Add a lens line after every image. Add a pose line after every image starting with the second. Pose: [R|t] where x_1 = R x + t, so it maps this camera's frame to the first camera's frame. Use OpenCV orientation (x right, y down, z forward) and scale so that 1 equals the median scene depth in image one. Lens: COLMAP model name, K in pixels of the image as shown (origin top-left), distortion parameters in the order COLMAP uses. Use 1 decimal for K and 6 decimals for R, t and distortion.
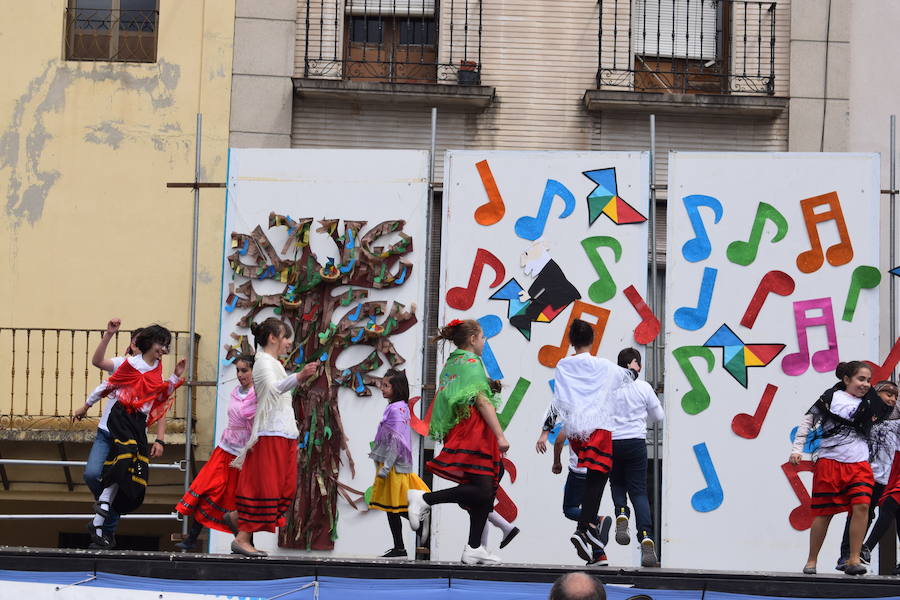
lens RADIAL K [[2044.9, 0, 450.0], [0, 2044.9, 300.0], [0, 0, 1]] dist [0.067435, 0.091401]
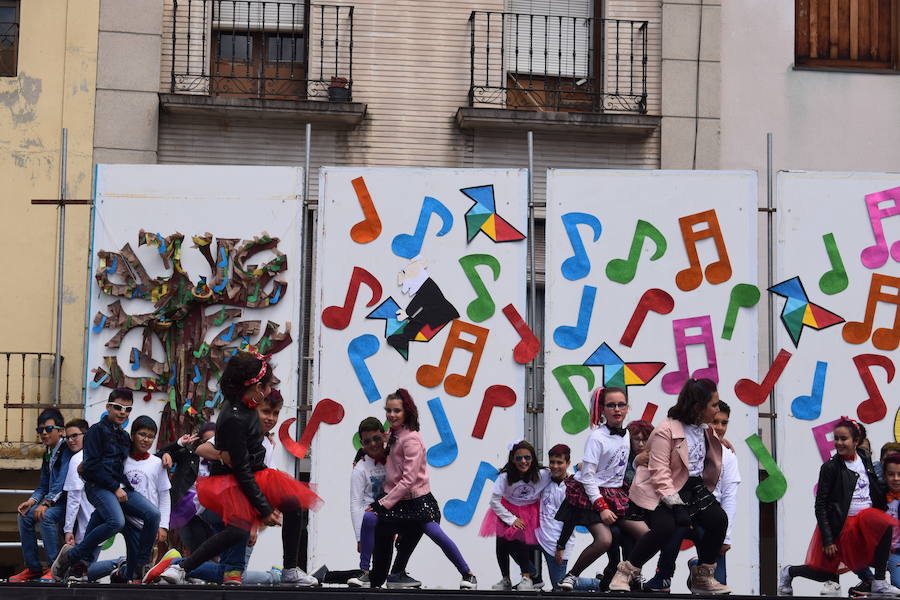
lens RADIAL K [[2044.9, 0, 450.0], [0, 2044.9, 300.0], [0, 0, 1]] dist [0.067435, 0.091401]
pose [[0.996795, -0.001960, 0.079968, -0.019015], [0.003011, 0.999911, -0.013030, 0.003657], [-0.079936, 0.013229, 0.996712, 0.018665]]
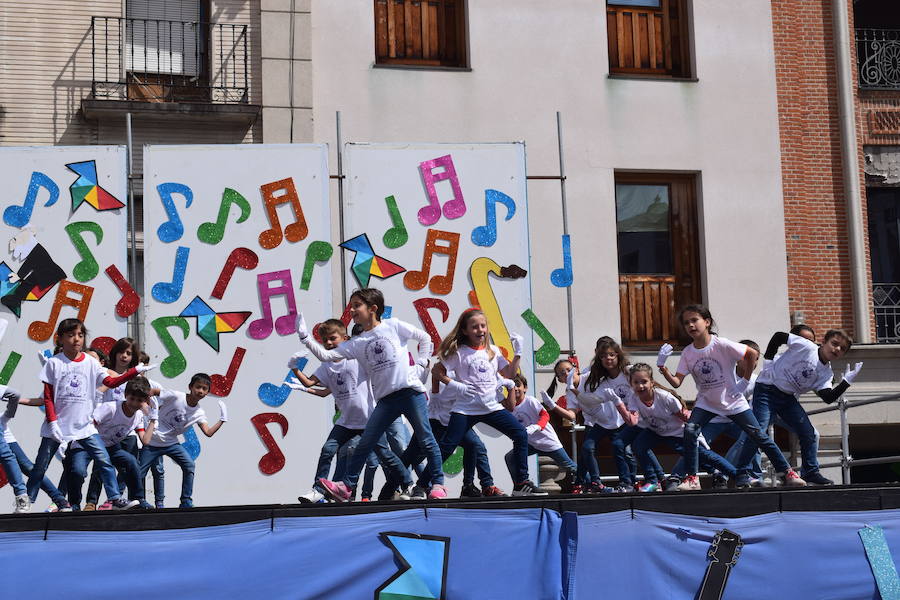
lens RADIAL K [[1536.1, 0, 450.0], [0, 1536.1, 300.0], [0, 0, 1]] dist [0.017173, -0.098299]
pose [[0.973189, -0.035075, 0.227316, 0.075660], [0.038025, 0.999240, -0.008608, 0.025791], [-0.226842, 0.017021, 0.973783, 0.142491]]
